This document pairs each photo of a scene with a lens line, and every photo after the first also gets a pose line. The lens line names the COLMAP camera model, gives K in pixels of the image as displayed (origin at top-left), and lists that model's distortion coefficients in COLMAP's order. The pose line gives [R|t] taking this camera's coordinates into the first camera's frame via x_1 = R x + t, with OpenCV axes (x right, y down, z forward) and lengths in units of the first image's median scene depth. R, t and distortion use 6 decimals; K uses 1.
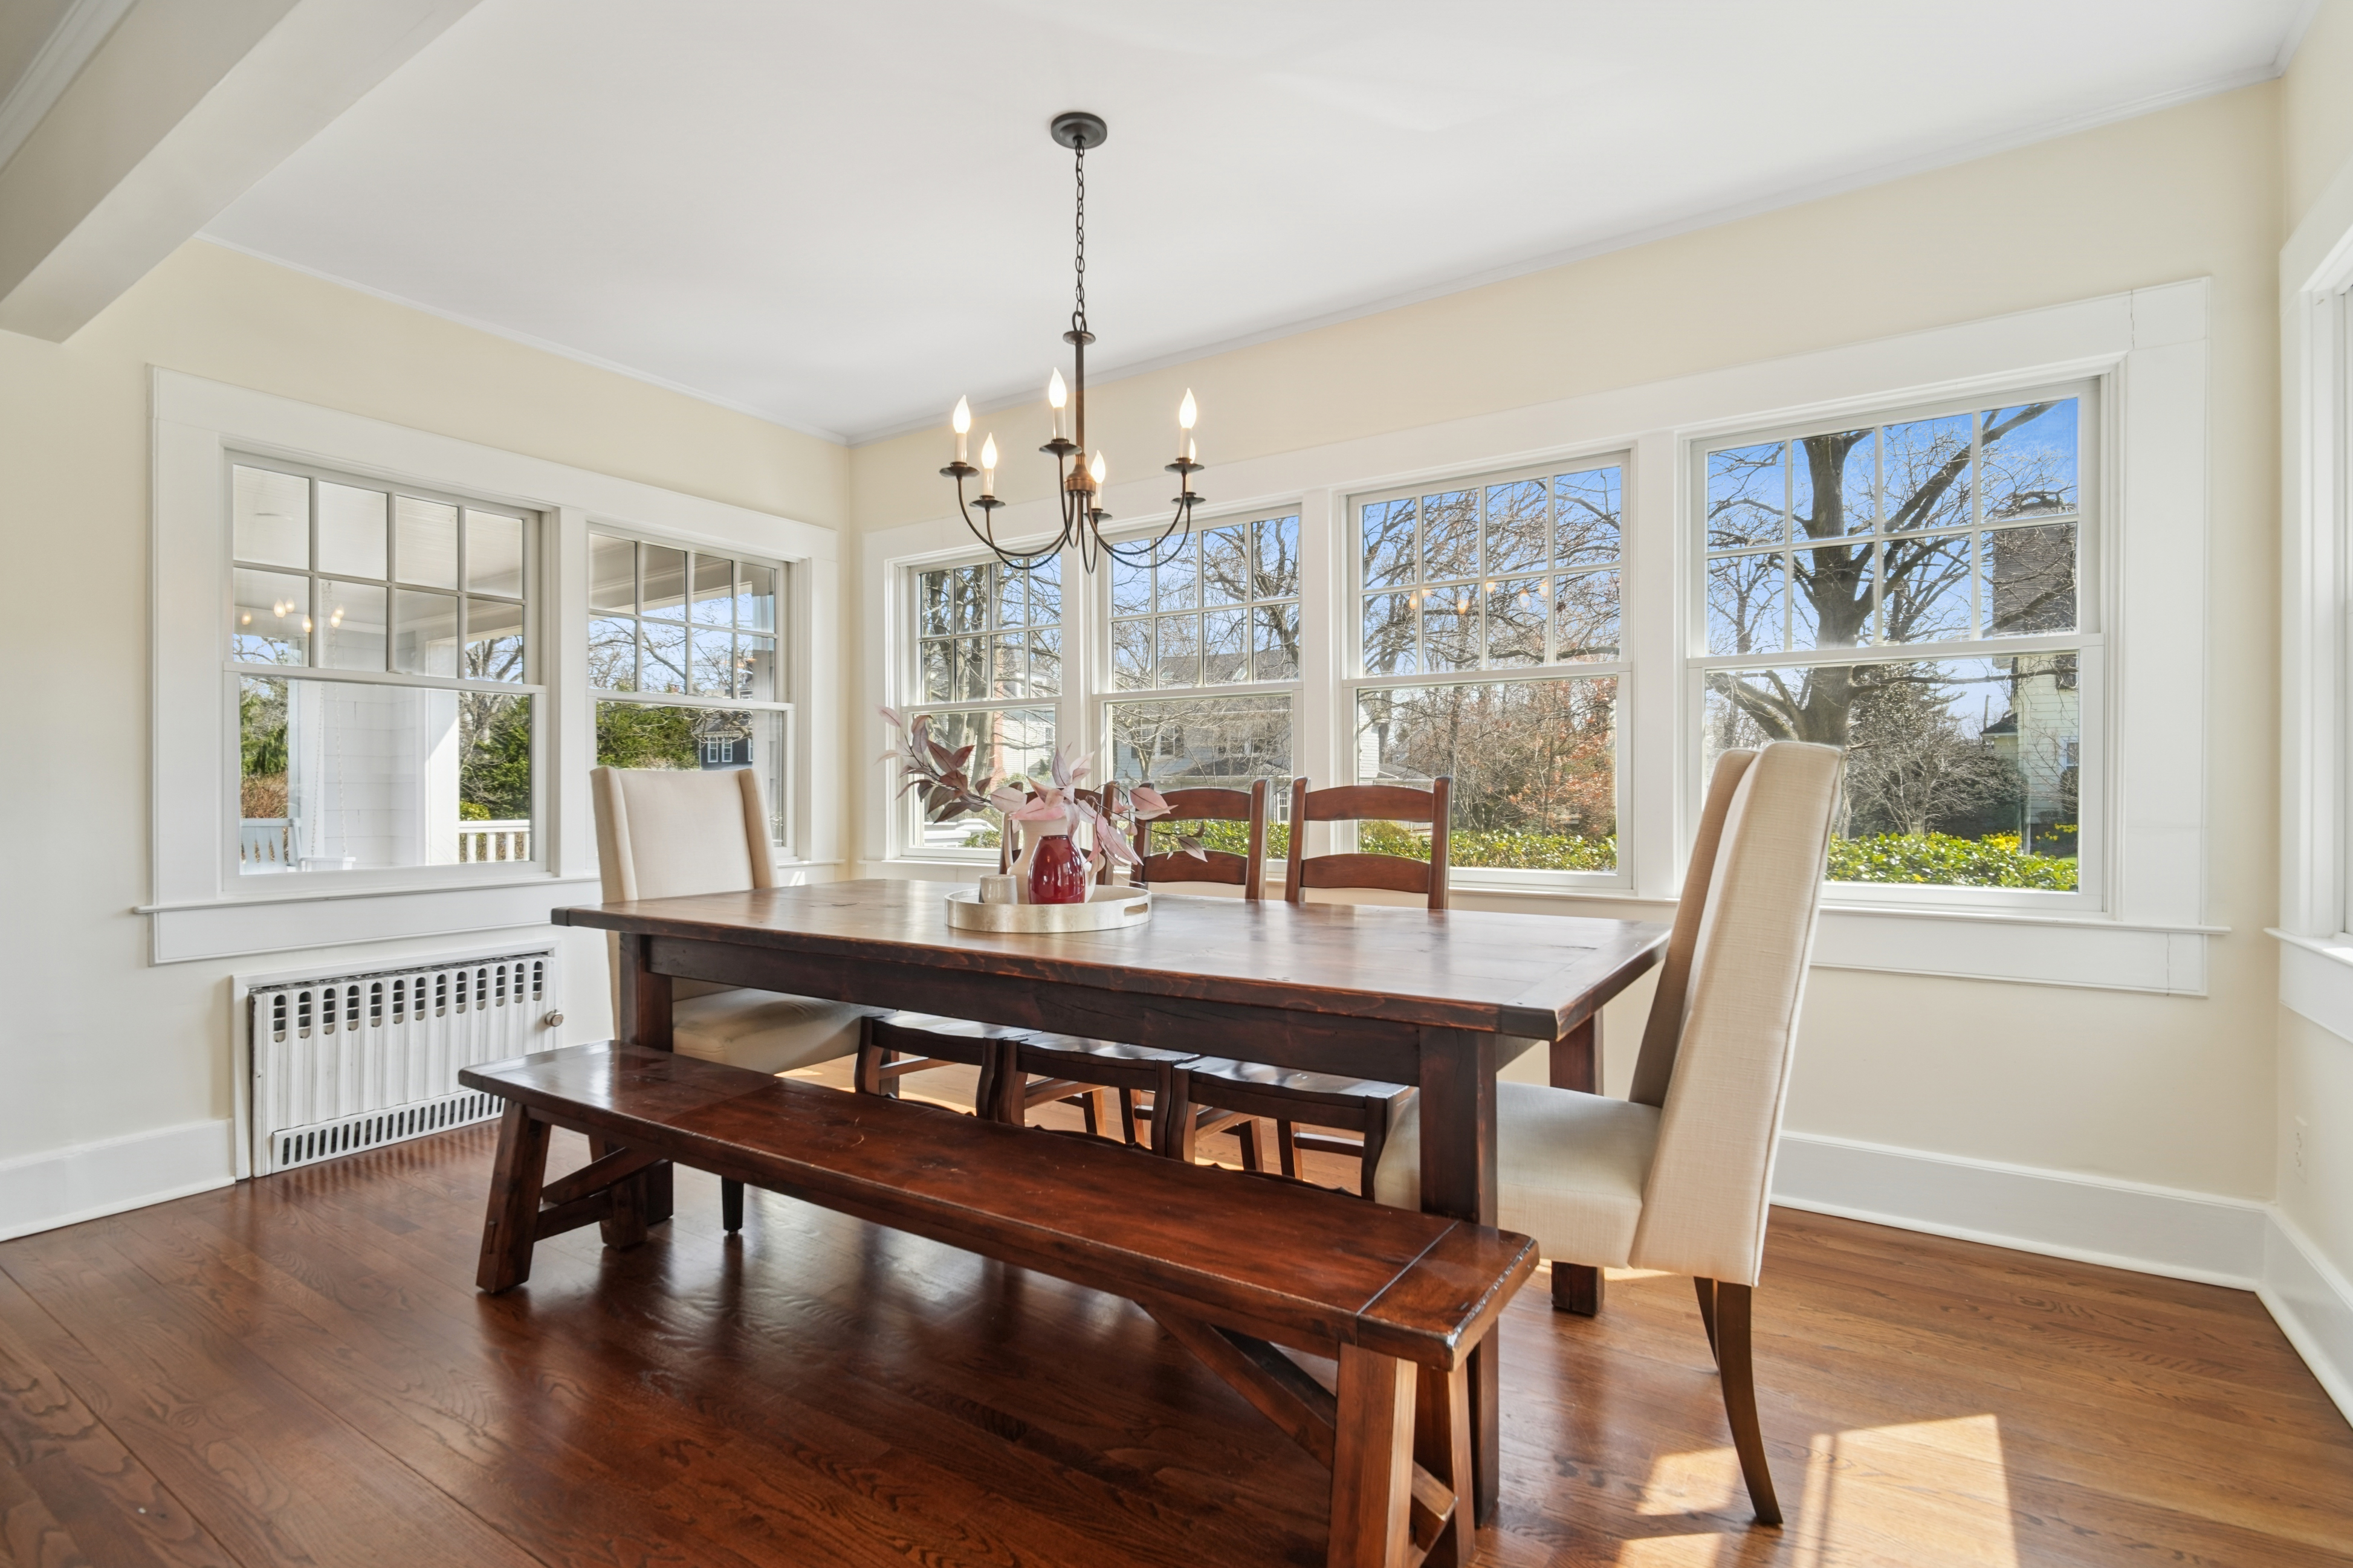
lens RADIAL K [[1067.6, 0, 1196.2], [0, 1067.6, 792.3], [0, 0, 1]] dist [-0.004609, -0.000452]
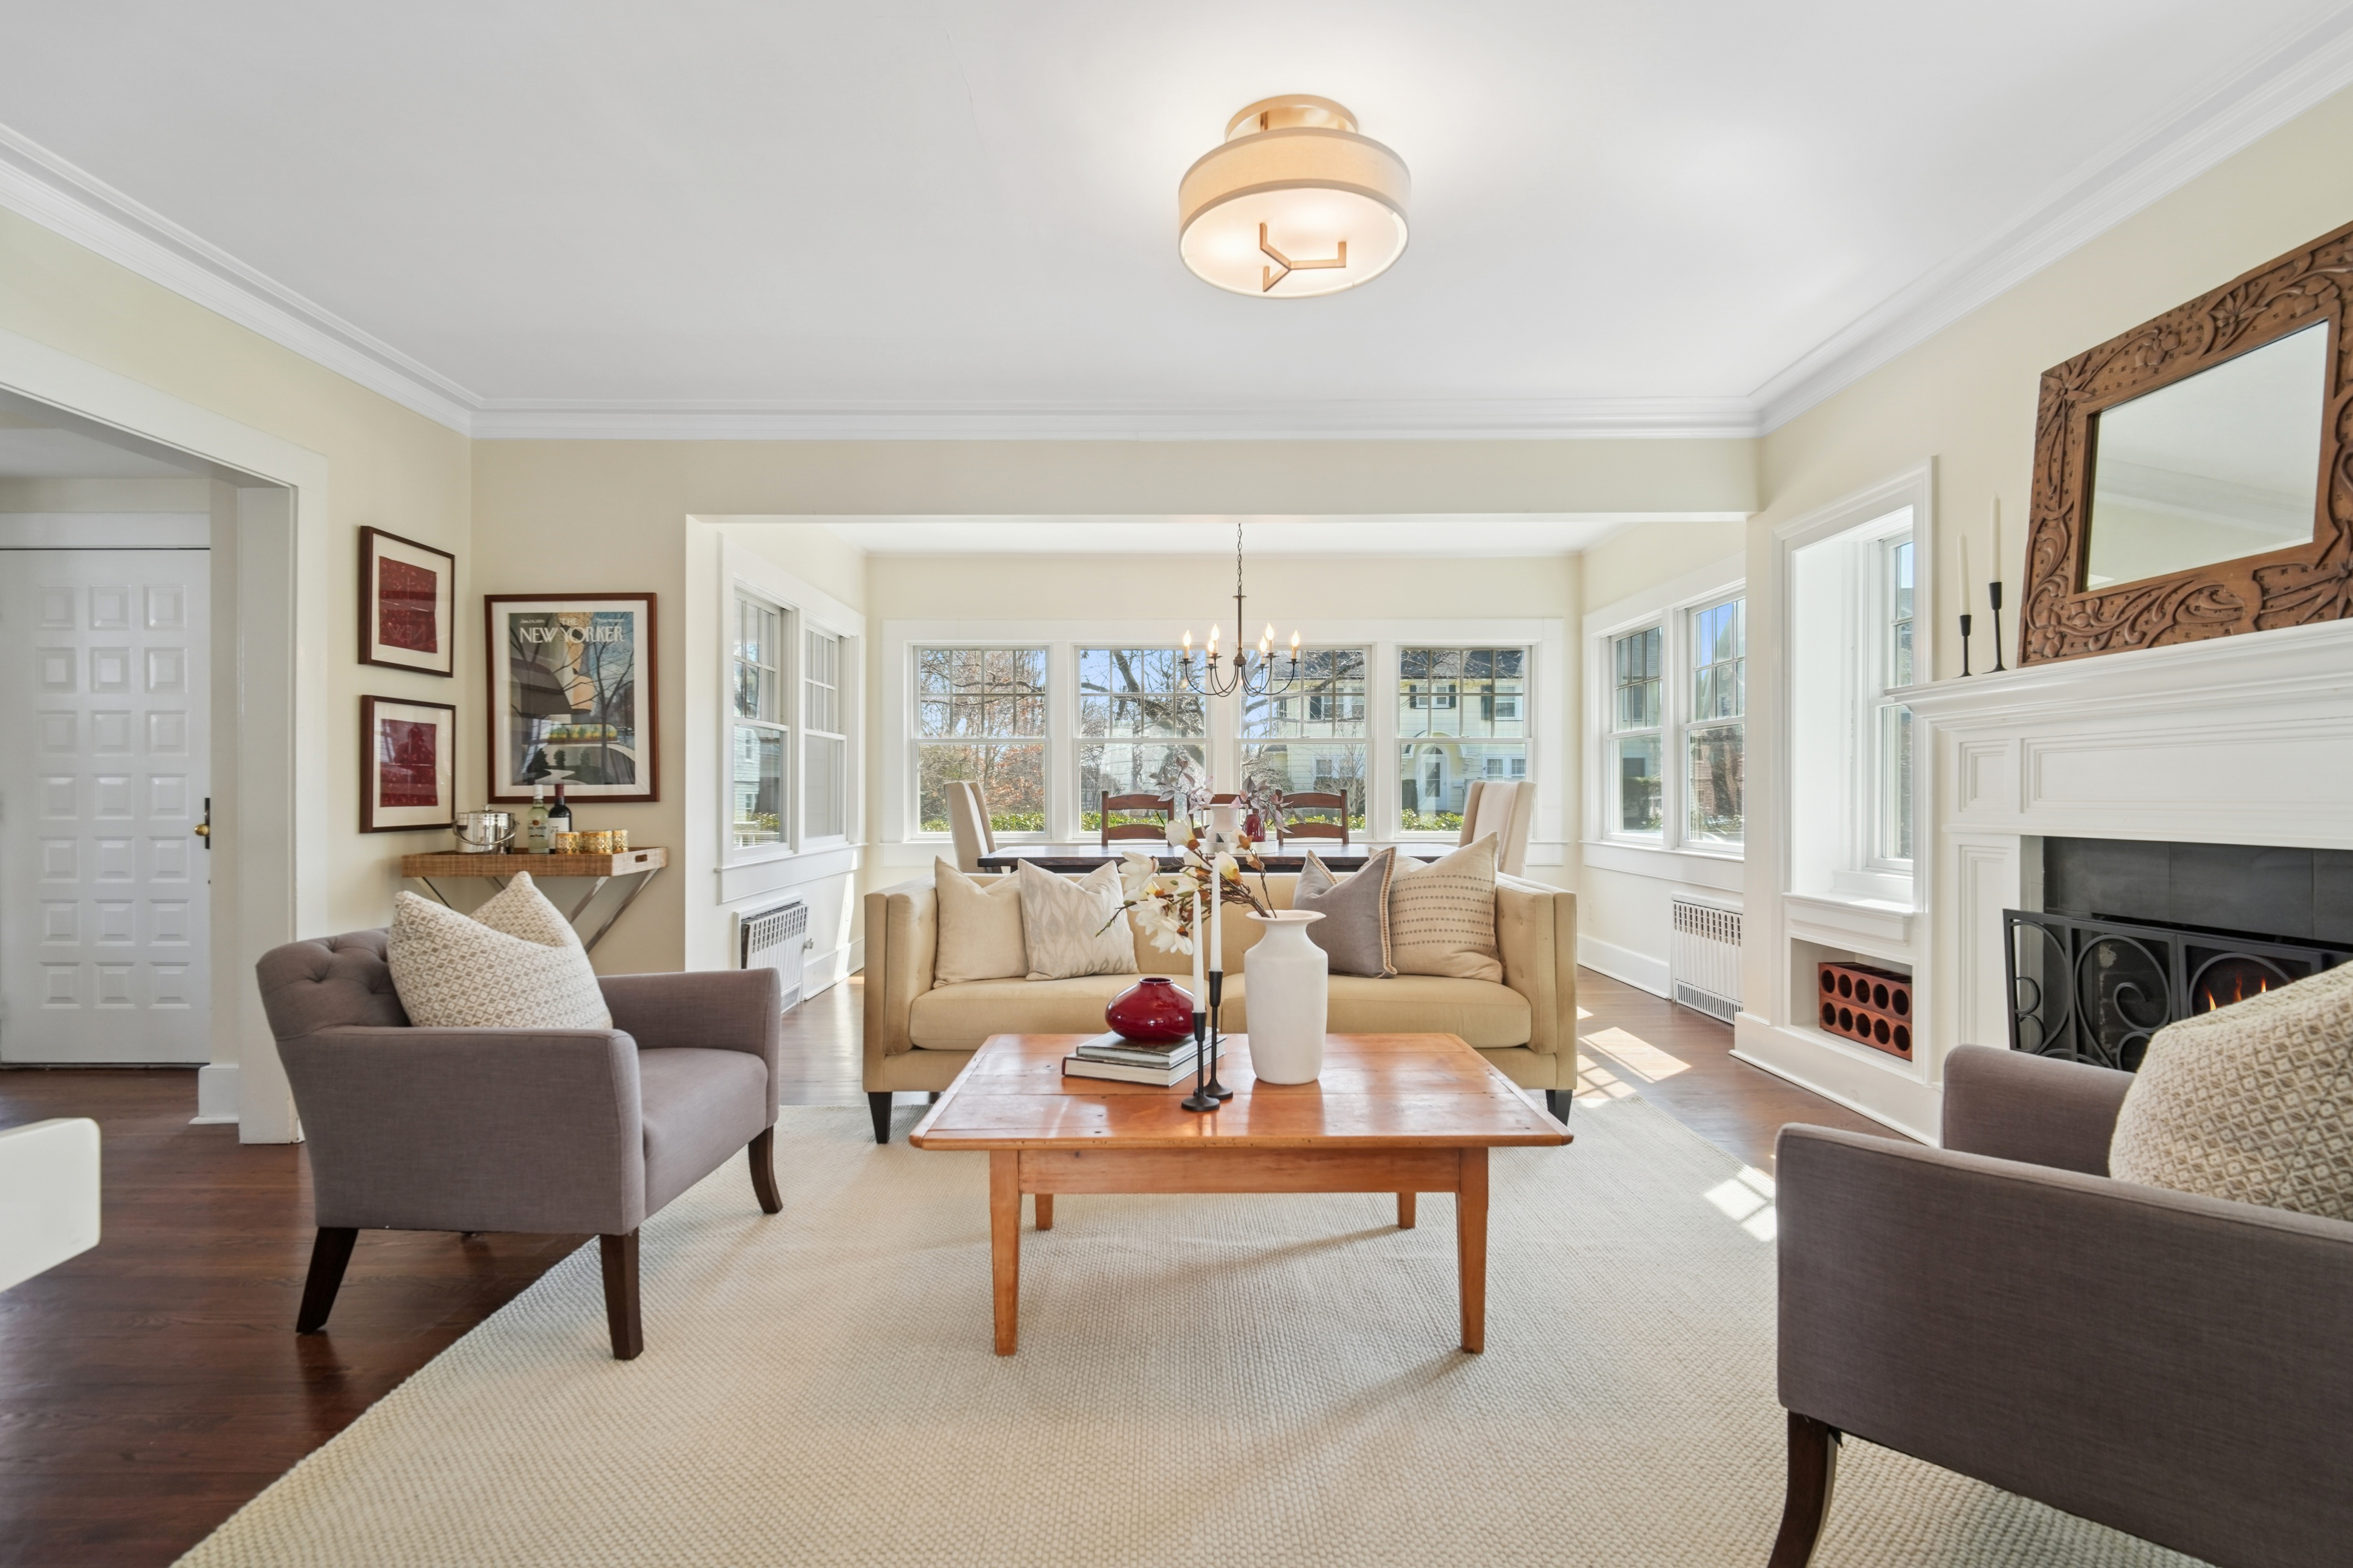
lens RADIAL K [[1101.4, 0, 1188.0], [0, 1101.4, 791.8], [0, 0, 1]] dist [-0.000641, -0.006284]
pose [[0.831332, -0.001114, 0.555775, -1.238868], [0.002911, 0.999993, -0.002350, -0.003764], [-0.555769, 0.003572, 0.831329, -0.735003]]
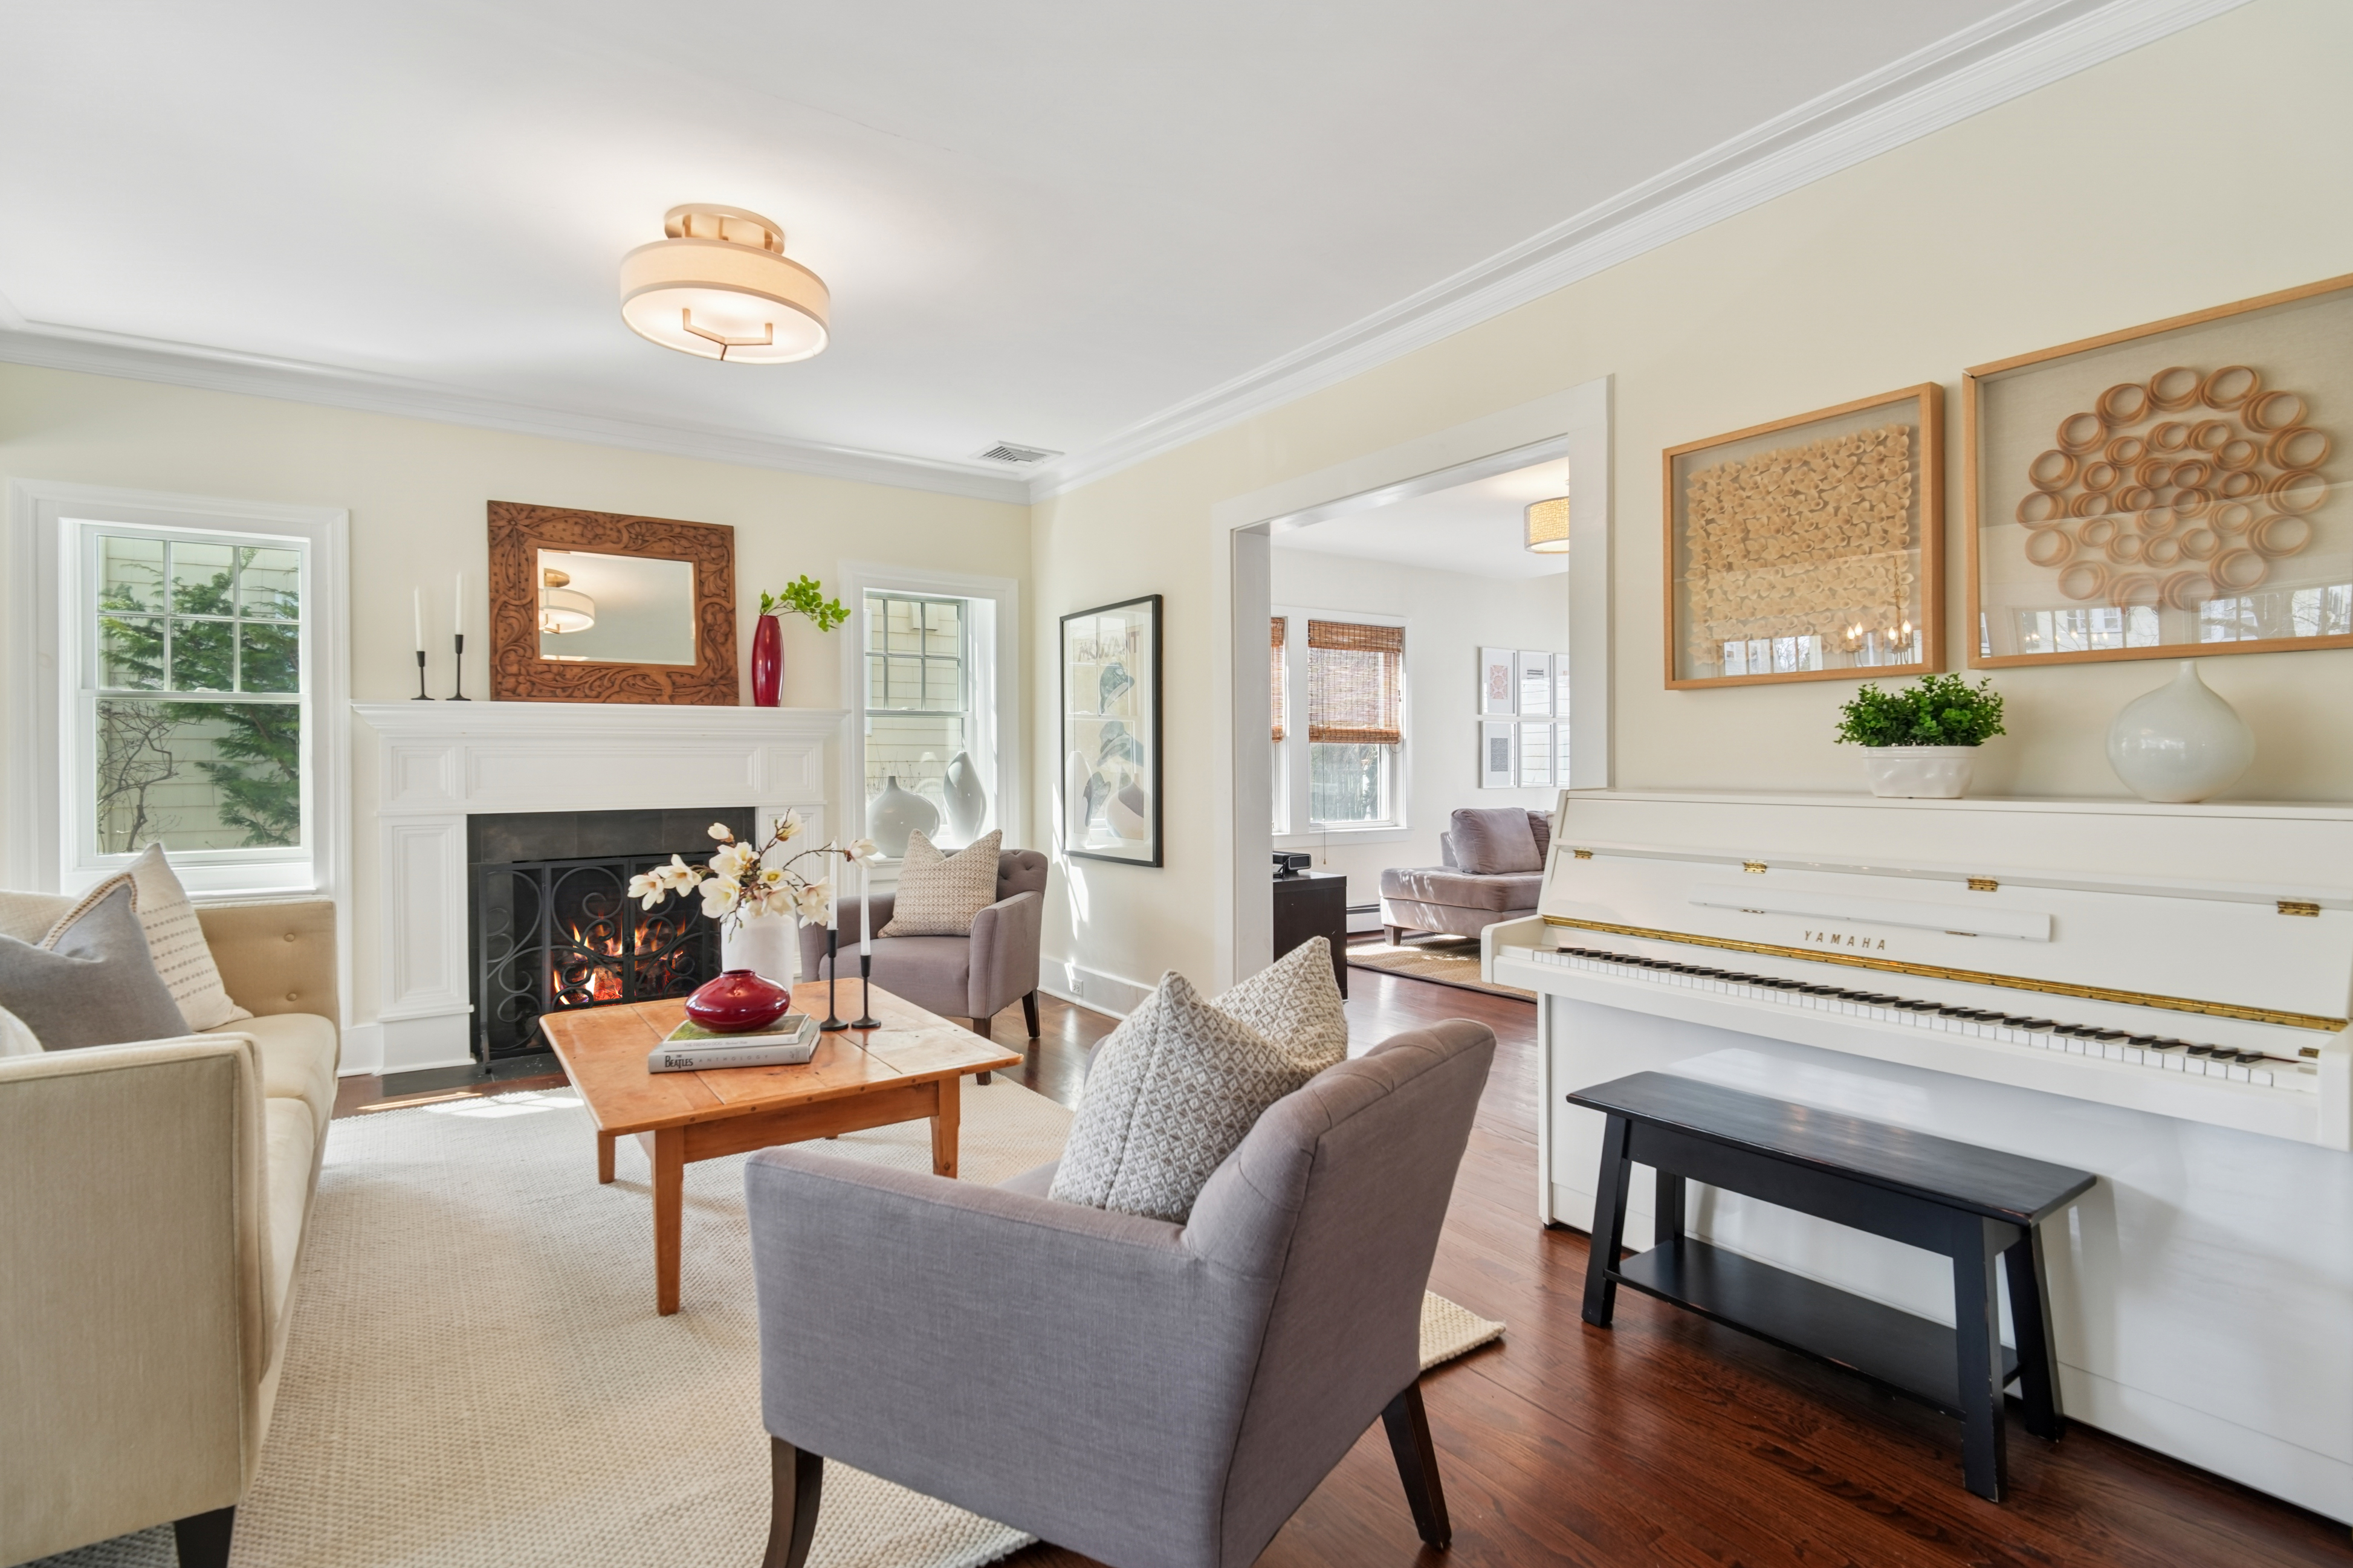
lens RADIAL K [[1102.0, 0, 1173.1], [0, 1102.0, 782.9], [0, 0, 1]] dist [0.001229, -0.005017]
pose [[-0.923921, -0.002451, 0.382576, -1.455088], [0.005352, 0.999799, 0.019331, -0.028503], [-0.382546, 0.019908, -0.923722, 0.685156]]
